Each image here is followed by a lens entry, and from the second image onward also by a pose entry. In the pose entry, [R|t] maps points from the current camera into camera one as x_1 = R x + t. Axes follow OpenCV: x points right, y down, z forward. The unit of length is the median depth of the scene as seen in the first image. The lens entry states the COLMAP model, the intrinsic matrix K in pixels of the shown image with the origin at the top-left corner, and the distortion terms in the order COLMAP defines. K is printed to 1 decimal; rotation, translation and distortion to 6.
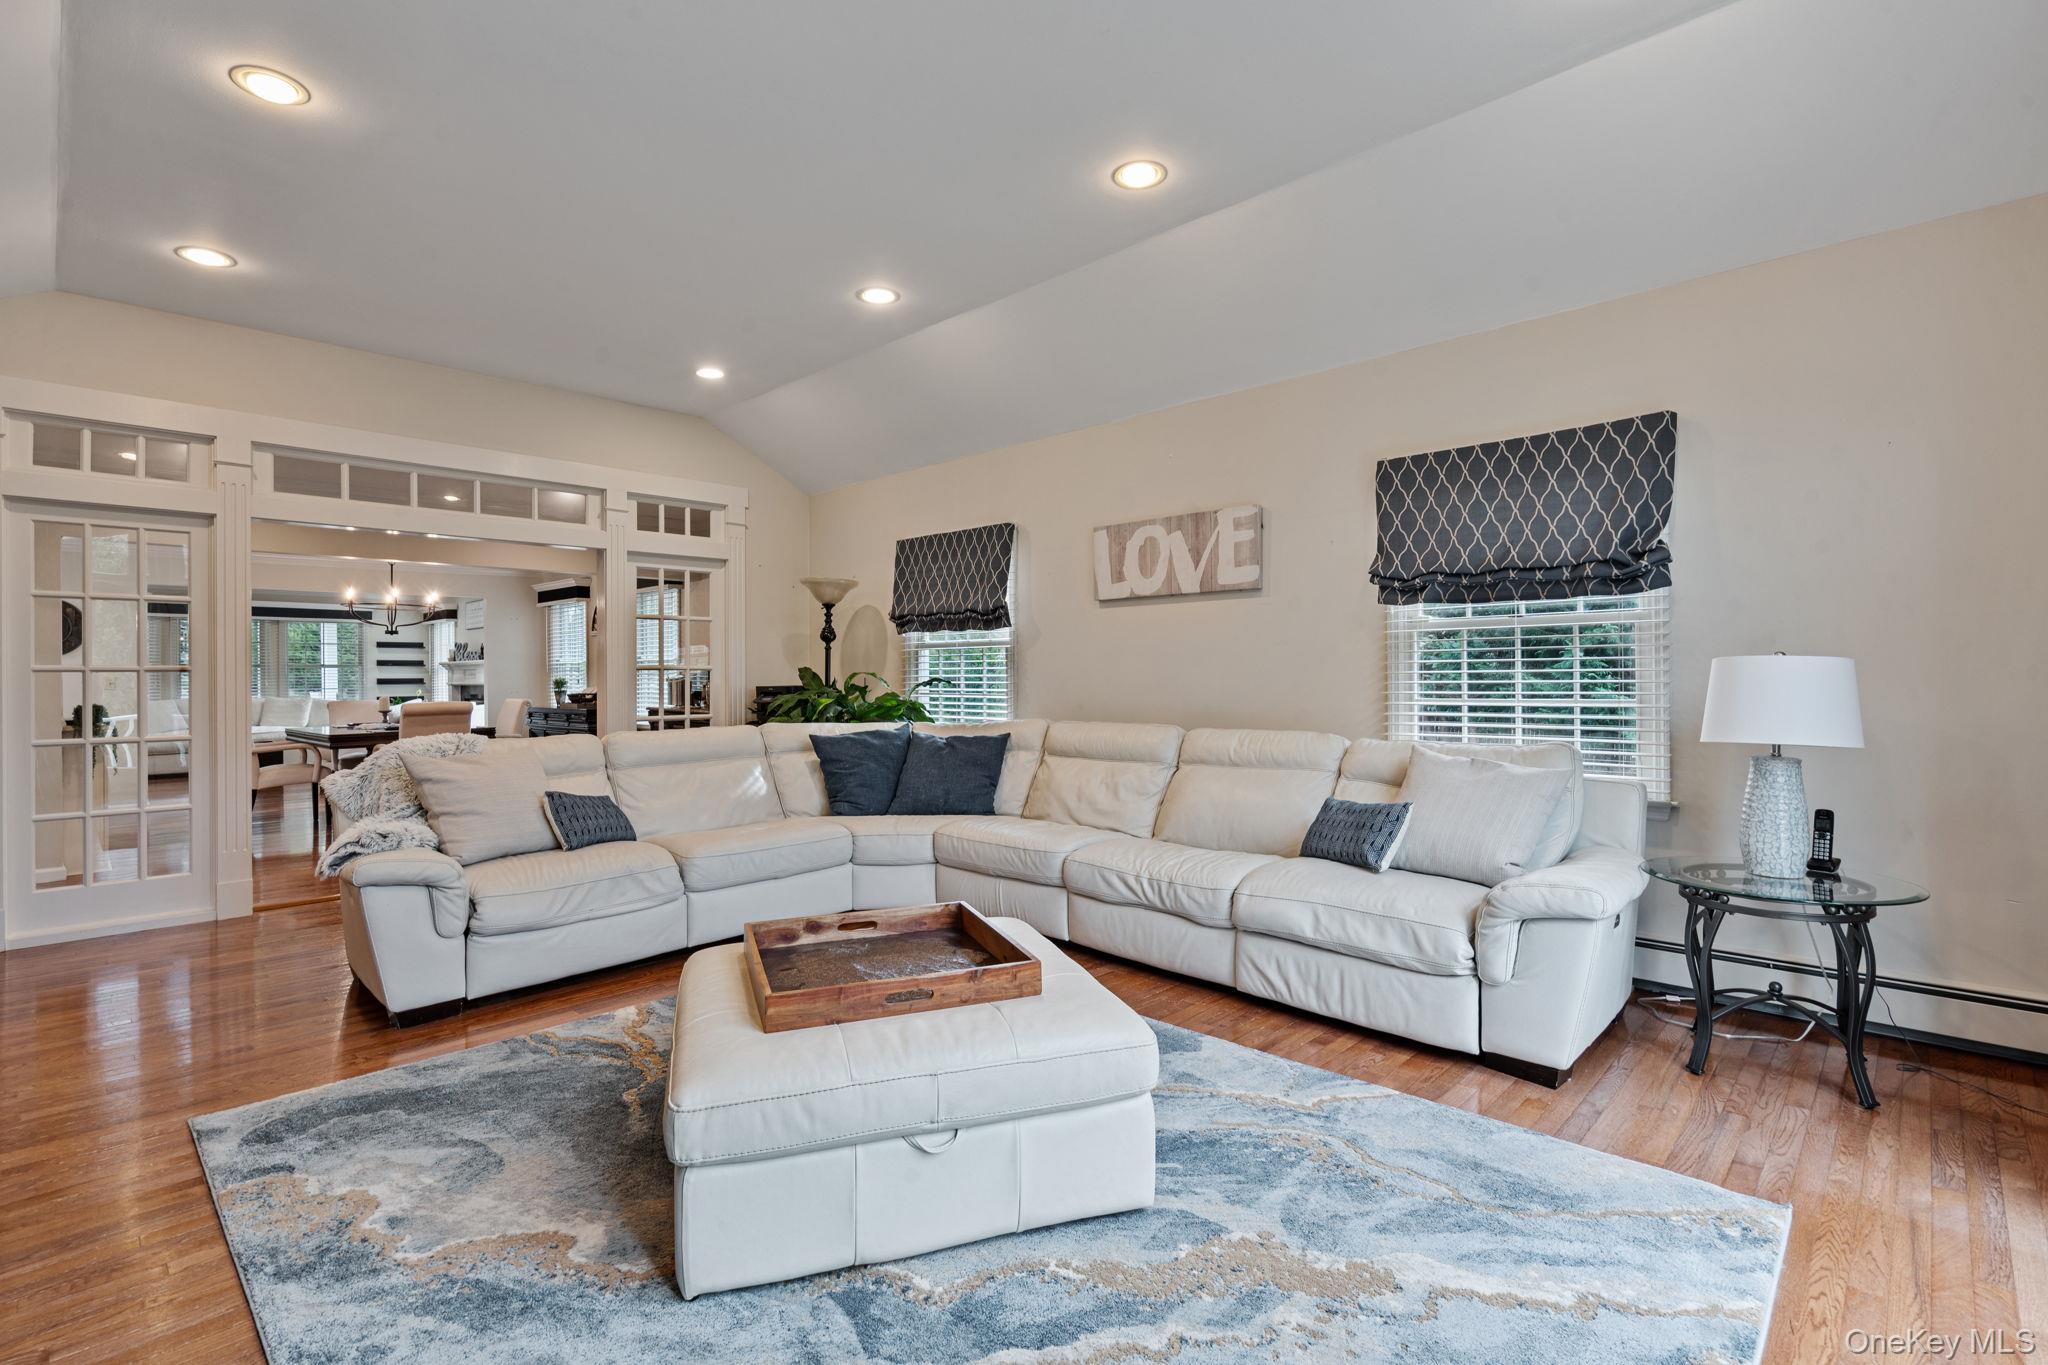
lens RADIAL K [[933.4, 0, 1027.9], [0, 933.4, 667.5], [0, 0, 1]] dist [-0.004441, 0.003007]
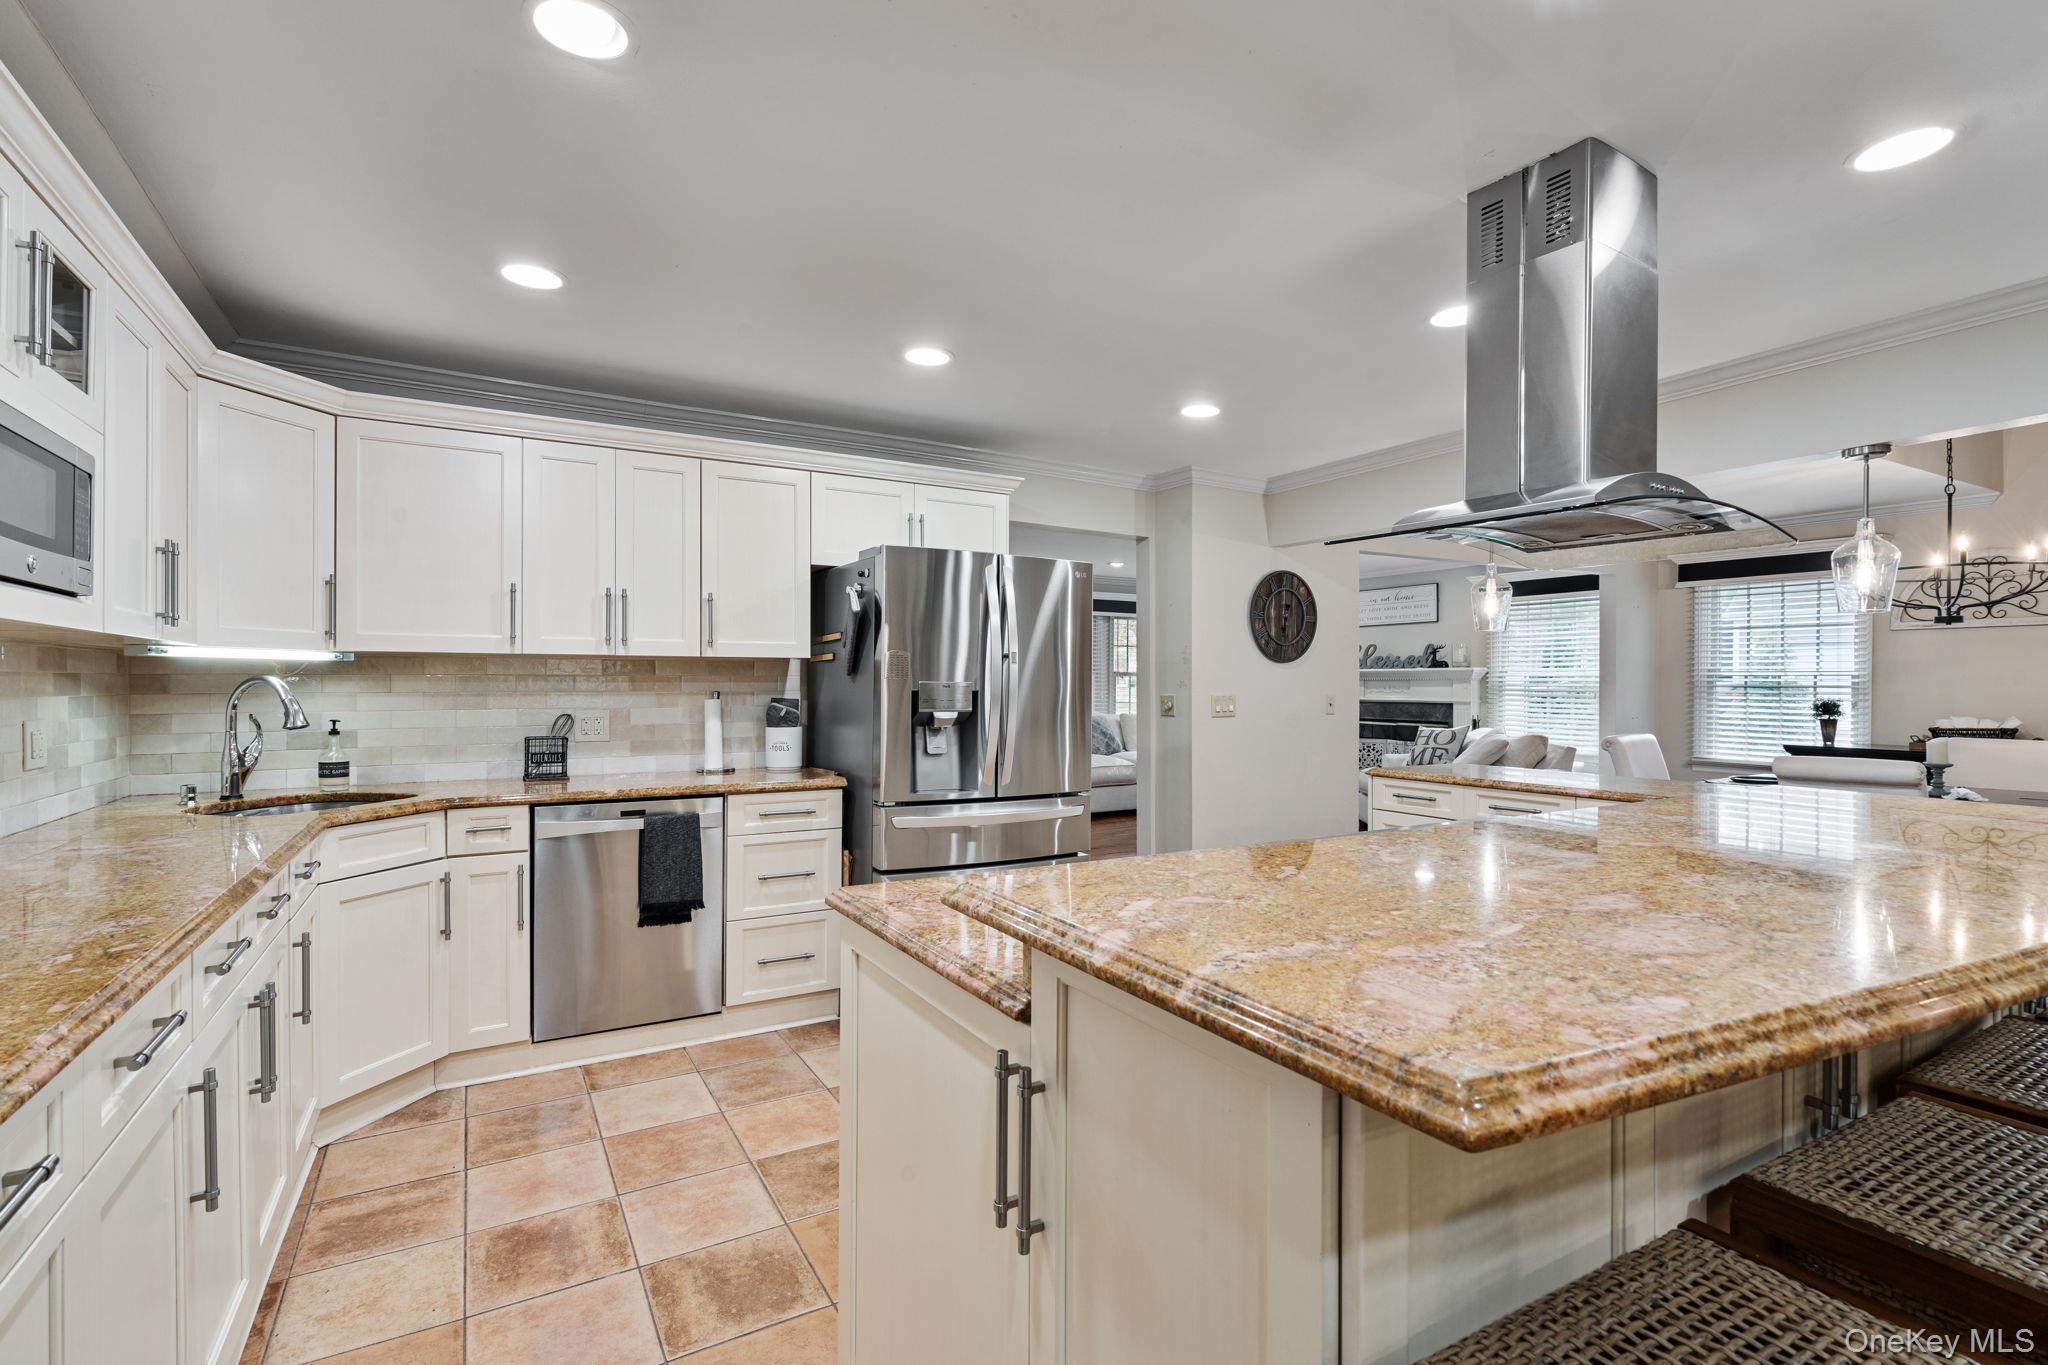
lens RADIAL K [[933.4, 0, 1010.5], [0, 933.4, 675.2], [0, 0, 1]] dist [-0.004441, 0.003007]
pose [[0.958602, 0.008390, -0.284625, -1.782169], [-0.007352, 0.999962, 0.004716, -0.004504], [0.284654, -0.002429, 0.958627, 0.552680]]
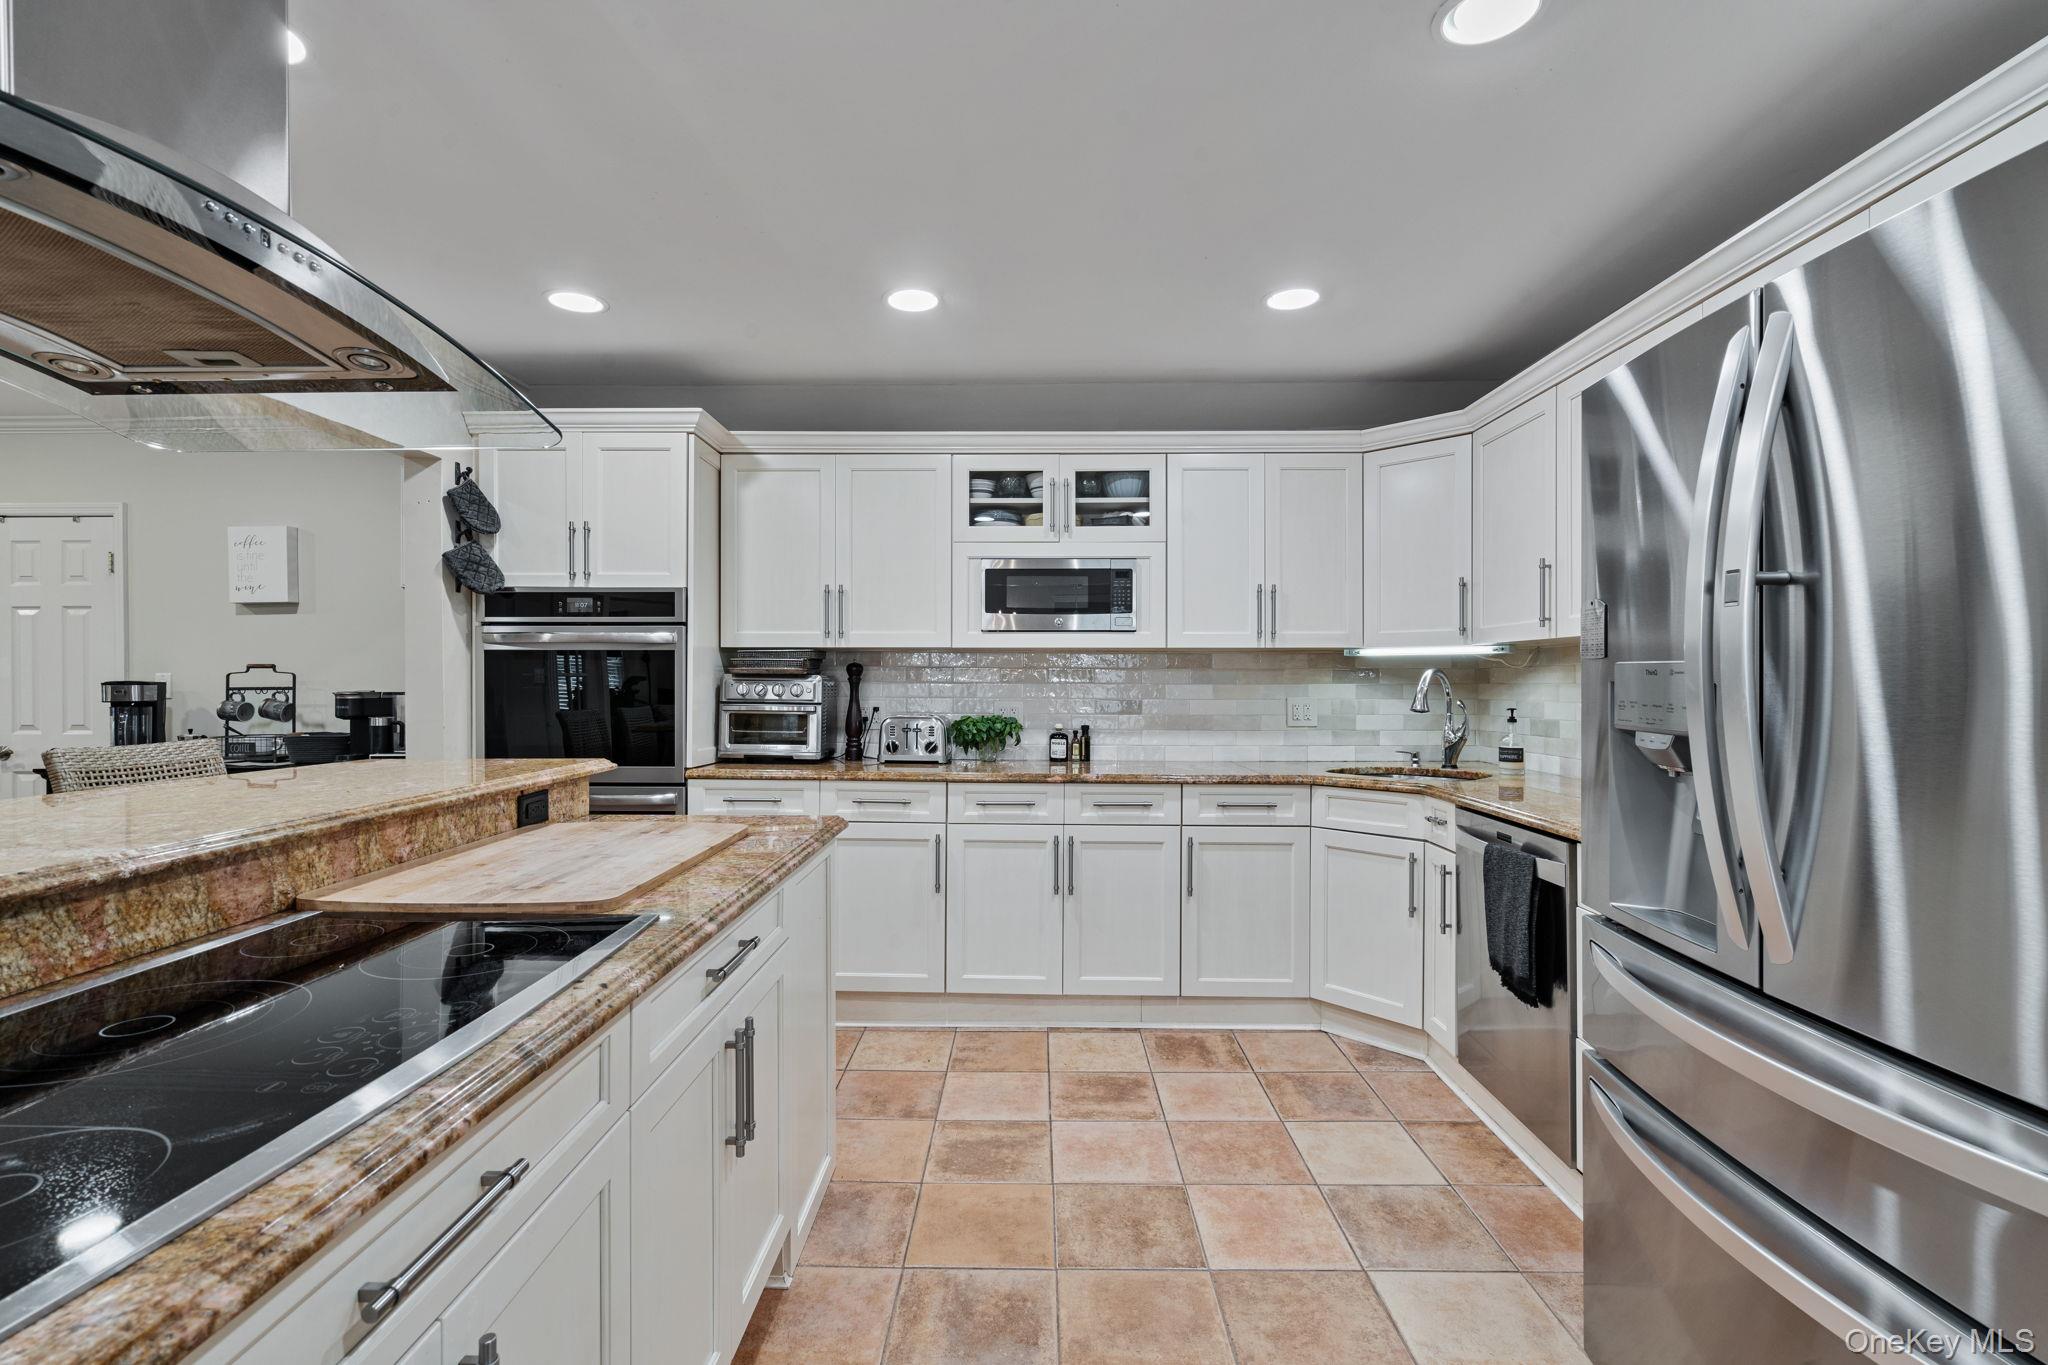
lens RADIAL K [[933.4, 0, 1025.9], [0, 933.4, 674.4], [0, 0, 1]] dist [-0.004441, 0.003007]
pose [[-0.739632, 0.007520, -0.672970, -1.678844], [0.016208, 0.999847, -0.006641, 0.006896], [0.672817, -0.015819, -0.739640, 1.333414]]
